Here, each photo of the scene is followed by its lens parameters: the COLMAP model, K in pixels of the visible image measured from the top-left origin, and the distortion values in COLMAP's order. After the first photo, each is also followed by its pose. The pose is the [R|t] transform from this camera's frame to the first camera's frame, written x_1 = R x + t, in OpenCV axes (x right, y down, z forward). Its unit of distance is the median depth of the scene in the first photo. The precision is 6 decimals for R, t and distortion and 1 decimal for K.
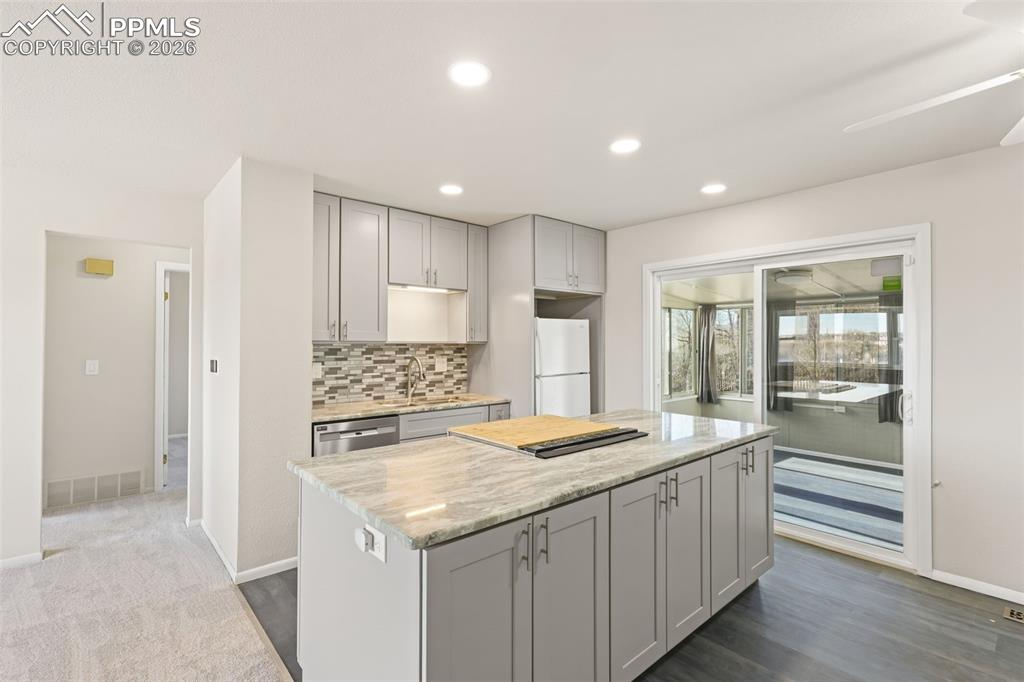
lens RADIAL K [[469.6, 0, 508.6], [0, 469.6, 338.6], [0, 0, 1]] dist [-0.000322, -0.000296]
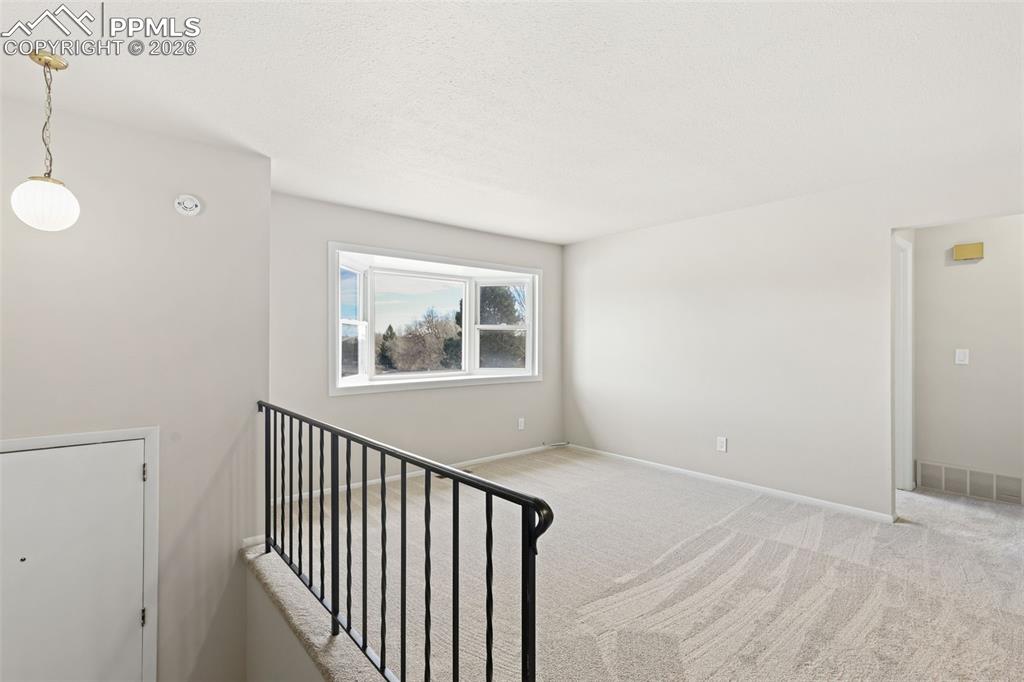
lens RADIAL K [[483.0, 0, 510.4], [0, 483.0, 336.4], [0, 0, 1]] dist [0.000682, 0.000025]
pose [[-0.011717, -0.012325, -0.999855, 0.127288], [0.009623, 0.999876, -0.012438, 0.023892], [0.999885, -0.009768, -0.011597, 0.078568]]
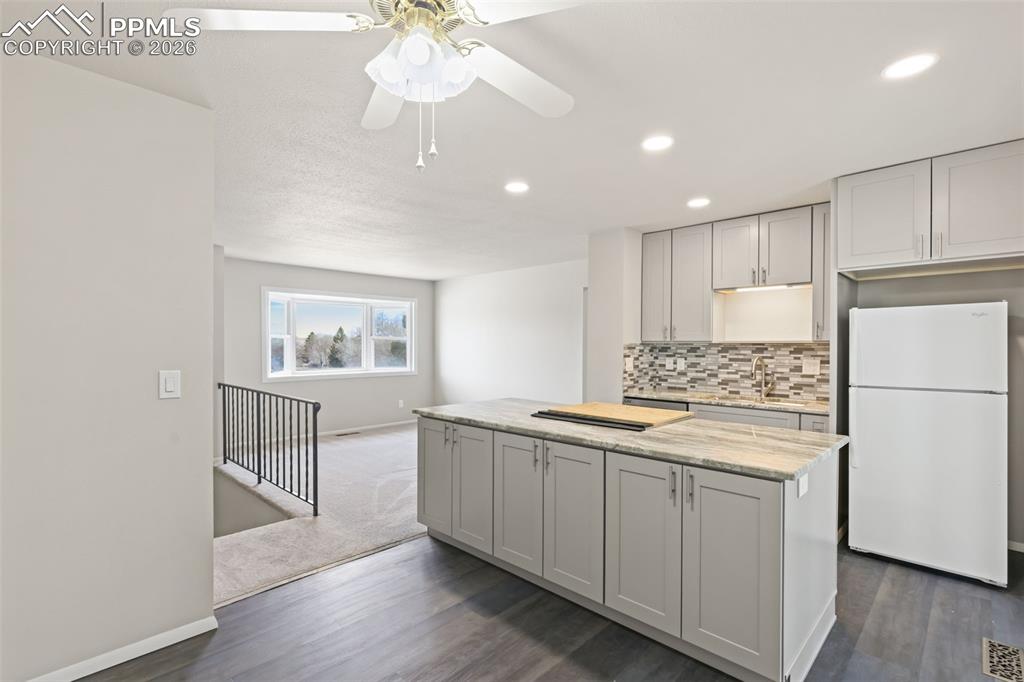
lens RADIAL K [[479.8, 0, 513.5], [0, 479.8, 348.9], [0, 0, 1]] dist [0.002275, 0.000048]
pose [[0.085600, 0.009670, -0.996283, 0.803351], [0.007715, 0.999916, 0.010368, 0.008280], [0.996300, -0.008574, 0.085518, 0.393337]]
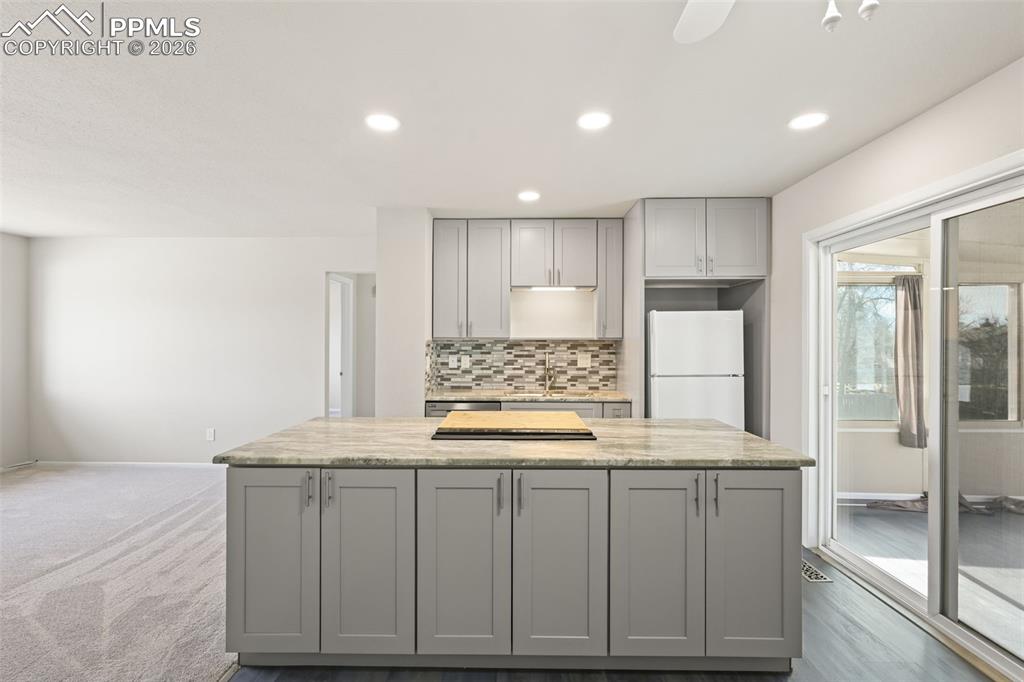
lens RADIAL K [[480.5, 0, 512.0], [0, 480.5, 341.0], [0, 0, 1]] dist [-0.001069, -0.000272]
pose [[0.744784, 0.000046, -0.667306, 0.485693], [0.006193, 0.999956, 0.006981, 0.005215], [0.667277, -0.009332, 0.744751, 0.129018]]
